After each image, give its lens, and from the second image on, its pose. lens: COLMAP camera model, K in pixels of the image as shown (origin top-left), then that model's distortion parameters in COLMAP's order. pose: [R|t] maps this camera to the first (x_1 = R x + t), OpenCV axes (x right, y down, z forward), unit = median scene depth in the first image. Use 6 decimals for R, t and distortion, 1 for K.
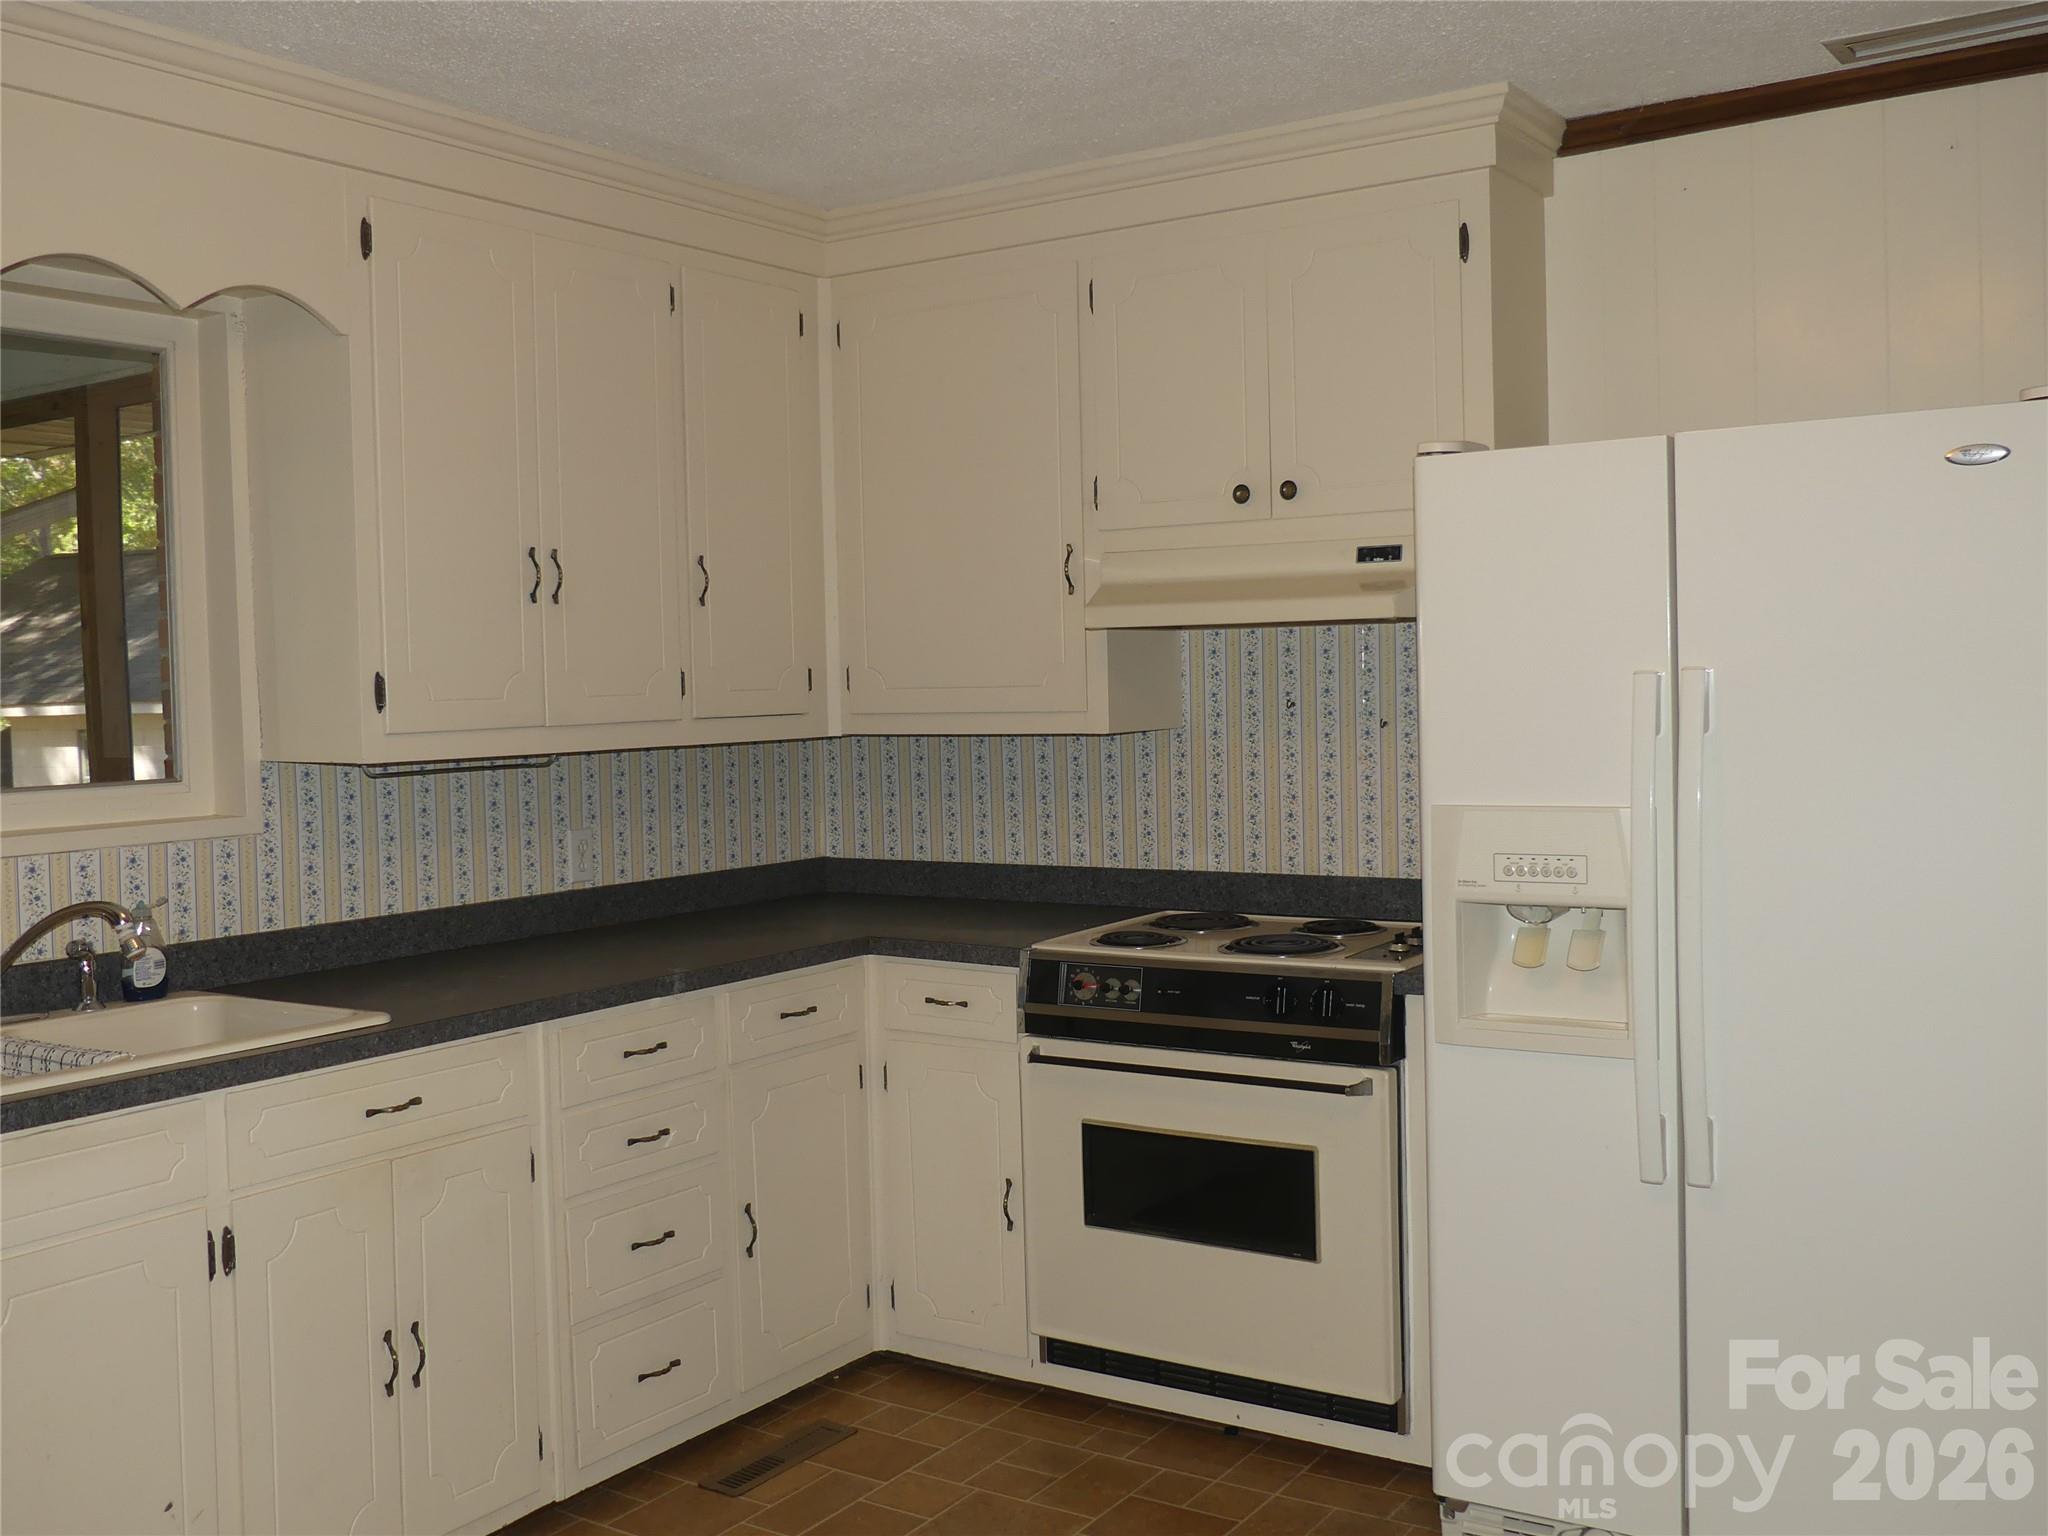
lens RADIAL K [[1948.3, 0, 1021.9], [0, 1948.3, 776.8], [0, 0, 1]] dist [-0.029192, 0.000000]
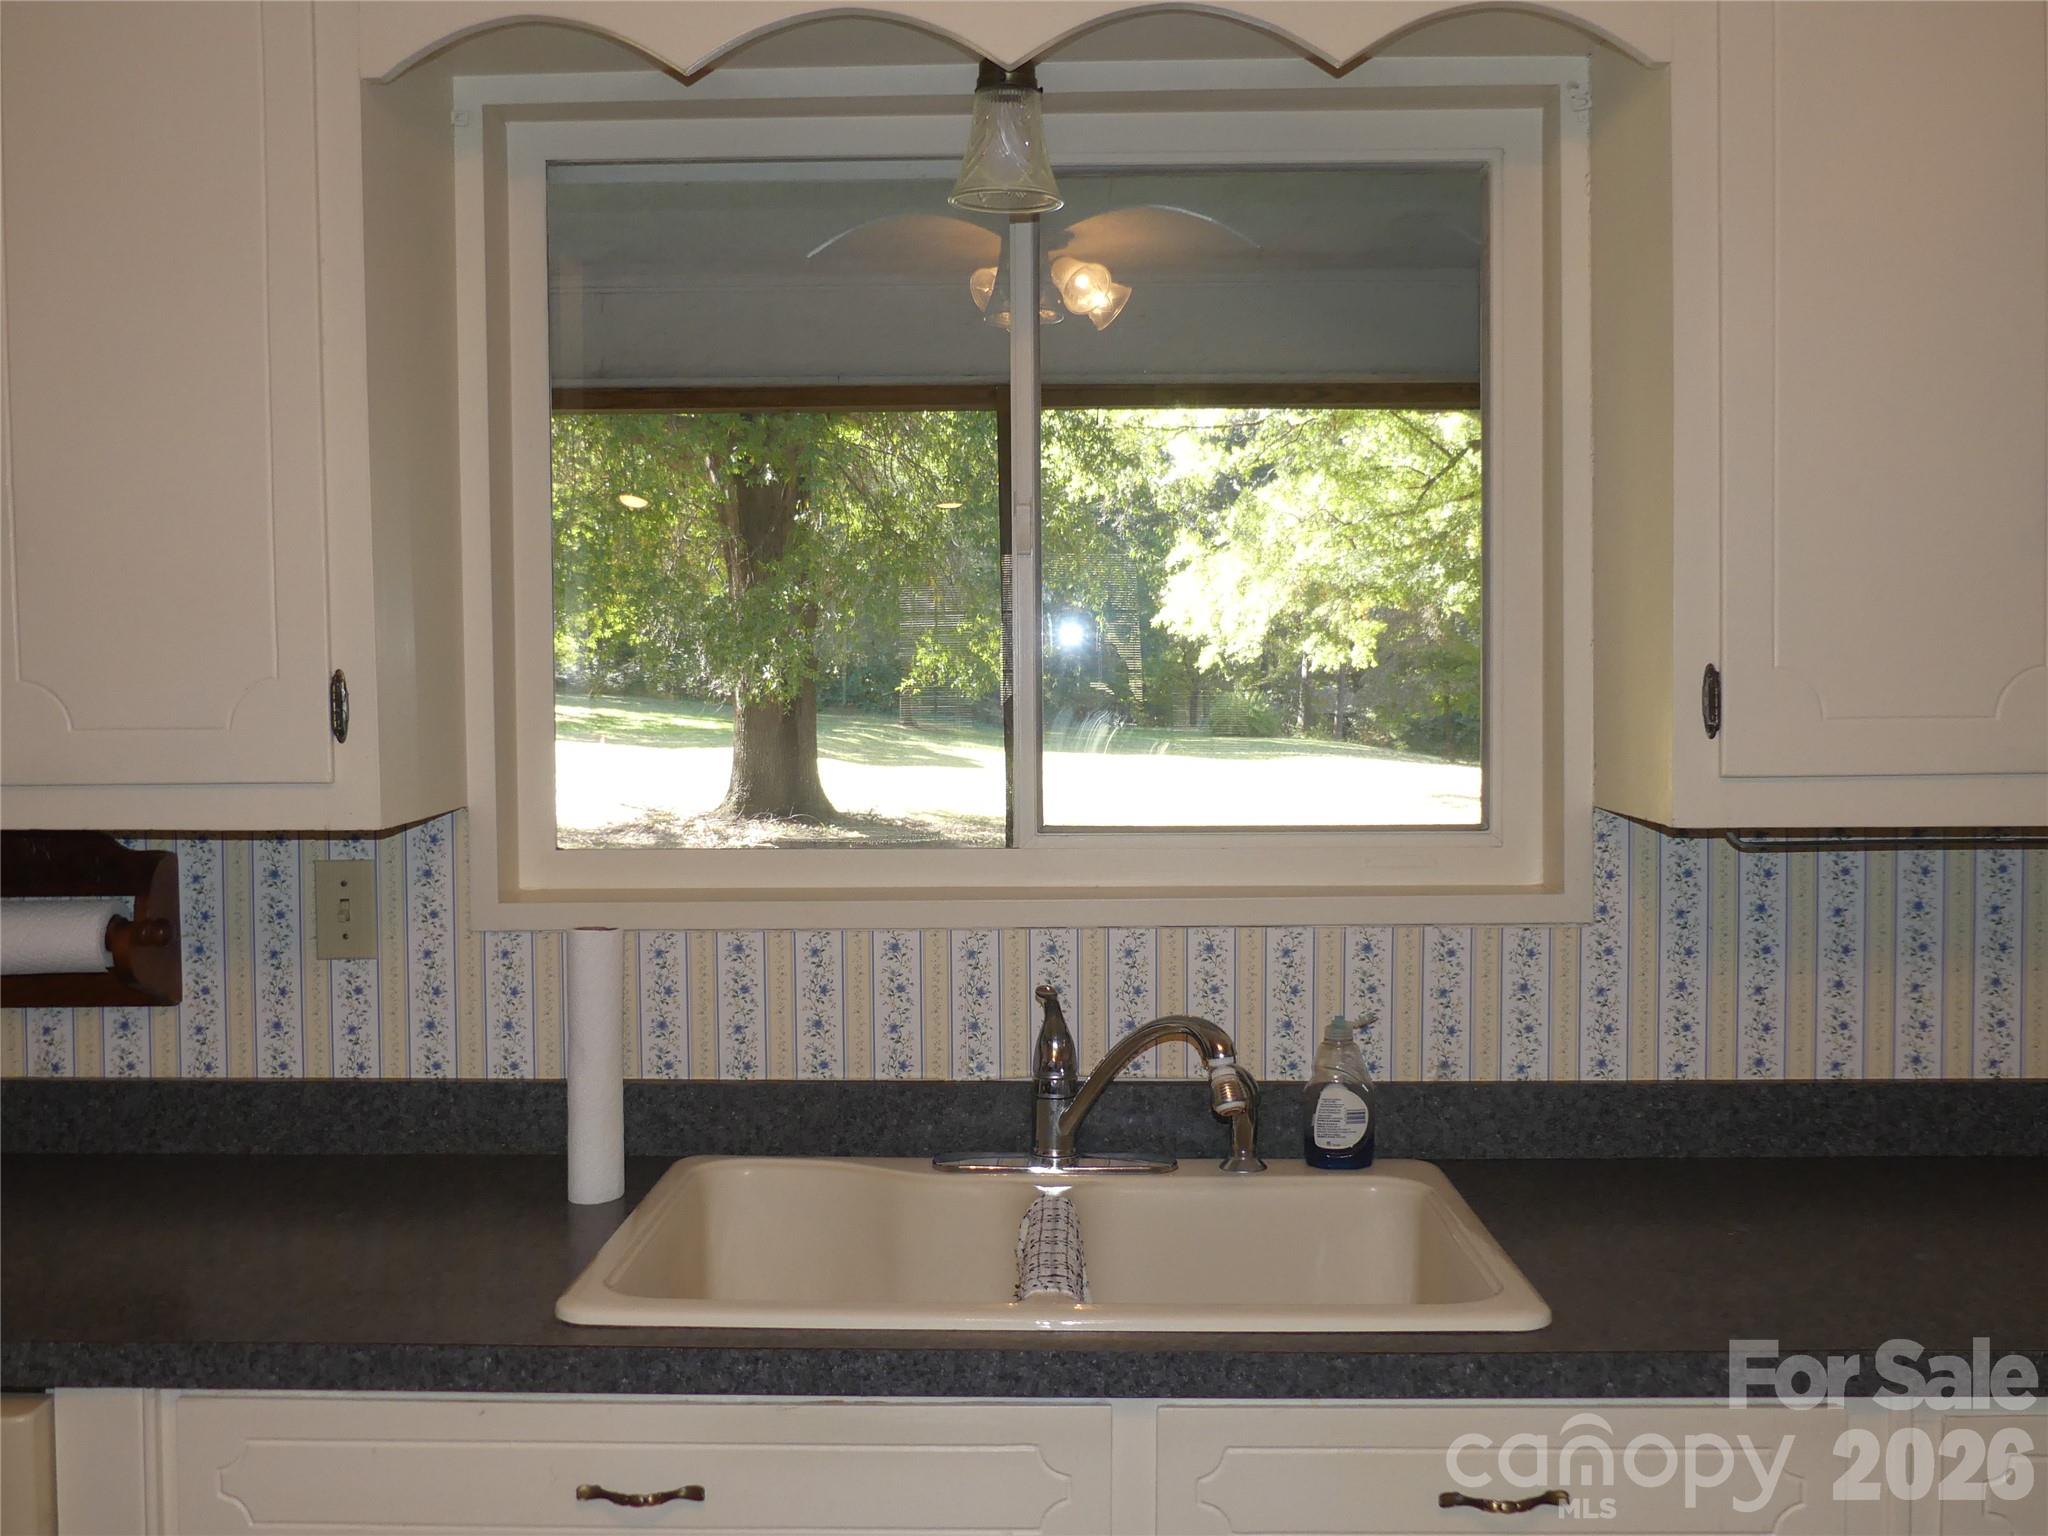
lens RADIAL K [[1948.3, 0, 1016.9], [0, 1948.3, 767.0], [0, 0, 1]] dist [-0.029192, 0.000000]
pose [[0.528398, 0.054793, -0.847227, 0.036063], [-0.046174, 0.998293, 0.035765, -0.035754], [0.847740, 0.020221, 0.530026, 0.532827]]
